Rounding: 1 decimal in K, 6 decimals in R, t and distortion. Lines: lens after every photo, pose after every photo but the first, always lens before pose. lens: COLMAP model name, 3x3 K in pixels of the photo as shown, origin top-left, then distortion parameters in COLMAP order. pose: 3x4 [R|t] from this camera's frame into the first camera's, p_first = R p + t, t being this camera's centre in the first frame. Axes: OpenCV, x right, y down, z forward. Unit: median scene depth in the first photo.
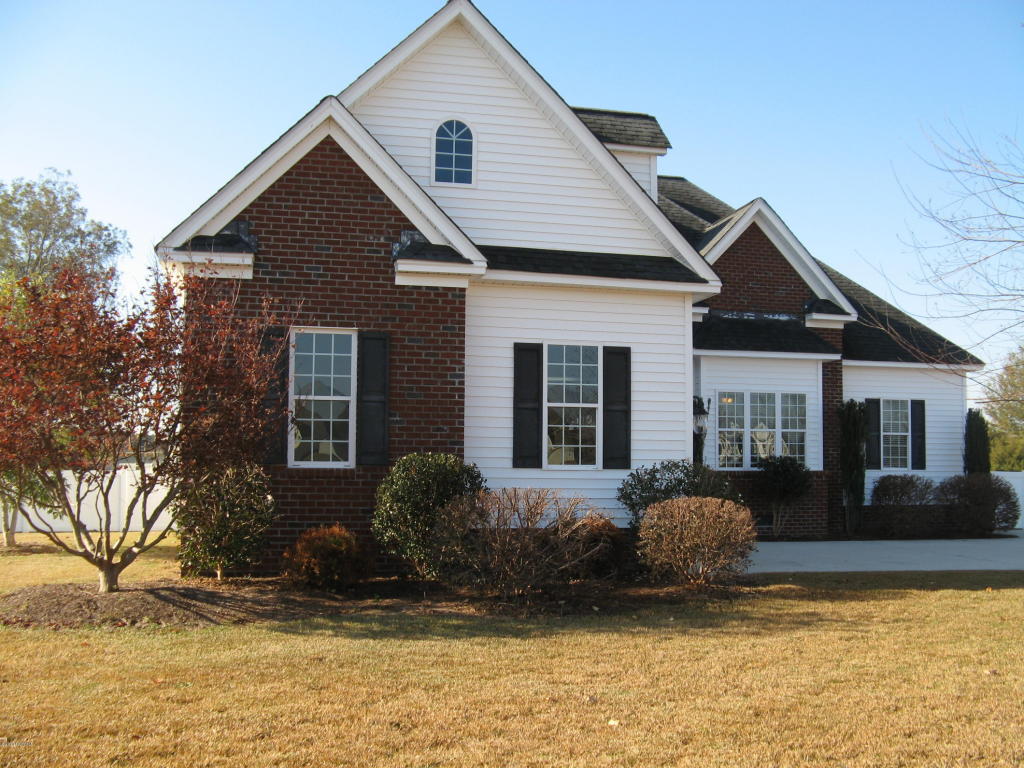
lens RADIAL K [[1076.2, 0, 512.0], [0, 1076.2, 384.0], [0, 0, 1]] dist [-0.199202, 0.248491]
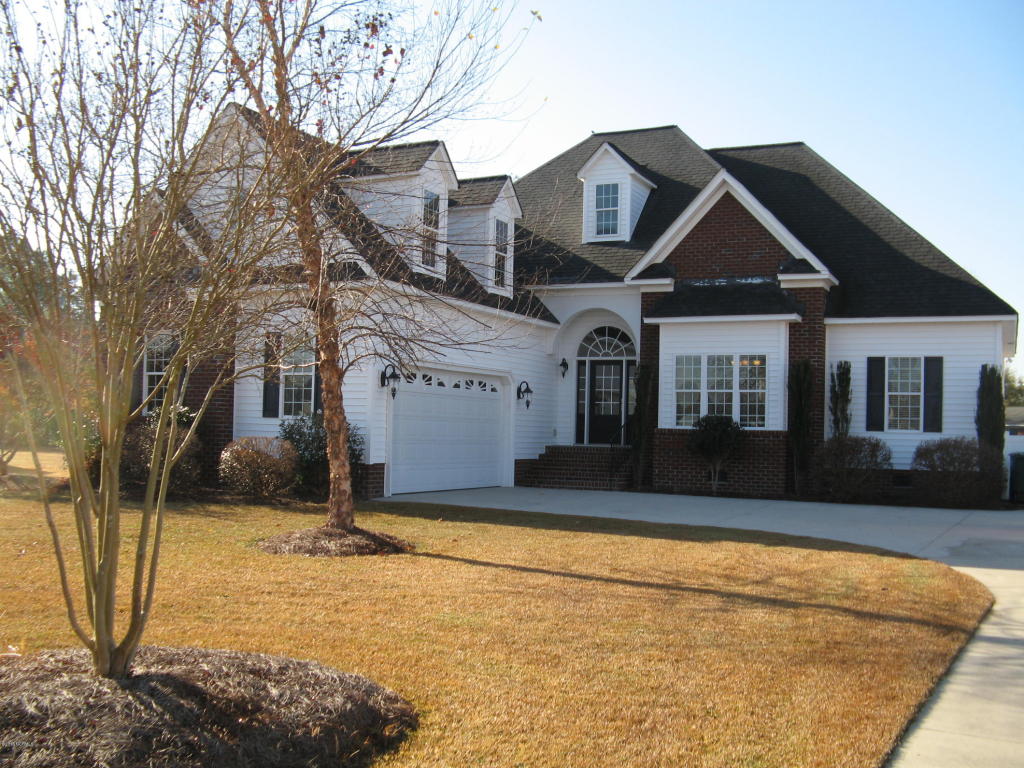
lens RADIAL K [[1076.2, 0, 512.0], [0, 1076.2, 384.0], [0, 0, 1]] dist [-0.199202, 0.248491]
pose [[0.774584, -0.017435, -0.632231, 0.720287], [0.033400, 0.999353, 0.013361, 0.015265], [0.631588, -0.031466, 0.774665, 0.055933]]
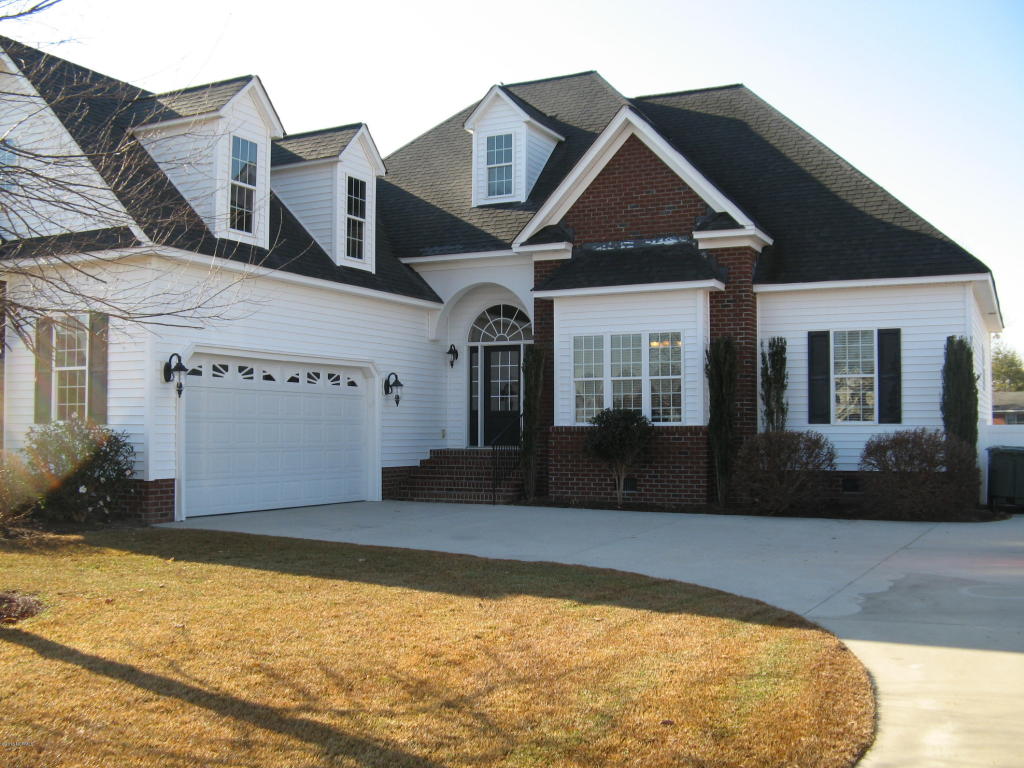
lens RADIAL K [[1076.2, 0, 512.0], [0, 1076.2, 384.0], [0, 0, 1]] dist [-0.199202, 0.248491]
pose [[0.767532, -0.034396, -0.640087, 0.692590], [0.057547, 0.998225, 0.015364, 0.028682], [0.638422, -0.048627, 0.768149, 0.276625]]
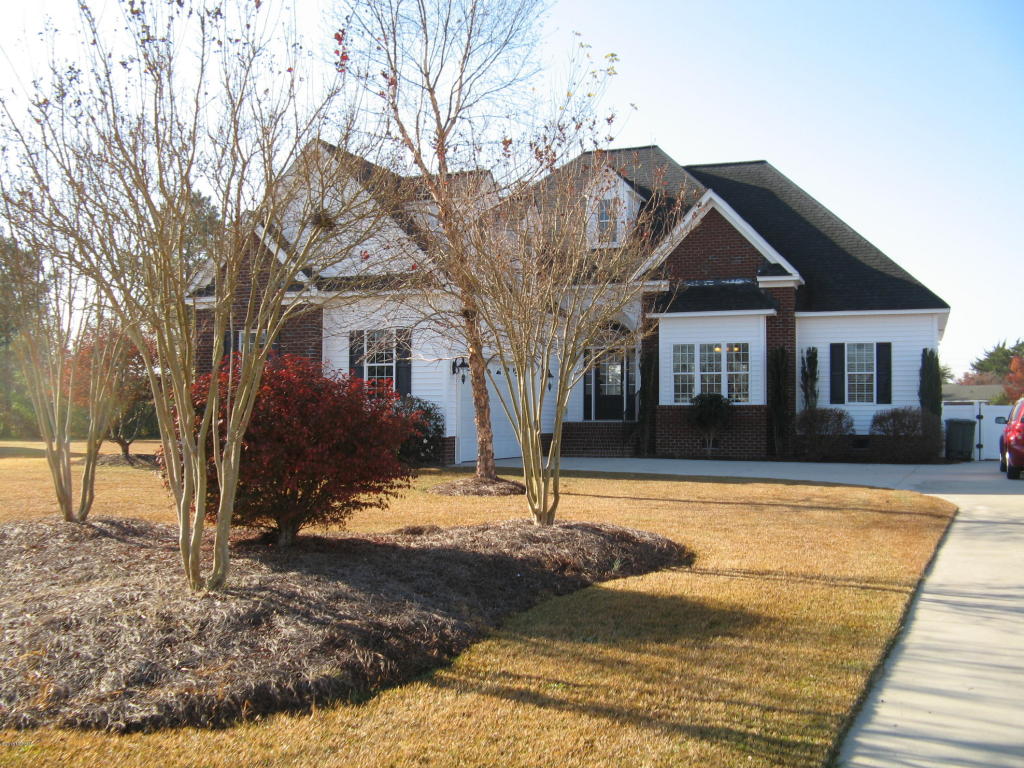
lens RADIAL K [[1076.2, 0, 512.0], [0, 1076.2, 384.0], [0, 0, 1]] dist [-0.199202, 0.248491]
pose [[0.819900, -0.023660, -0.572017, 0.747785], [0.049082, 0.998372, 0.029057, 0.007393], [0.570399, -0.051900, 0.819727, -0.174135]]
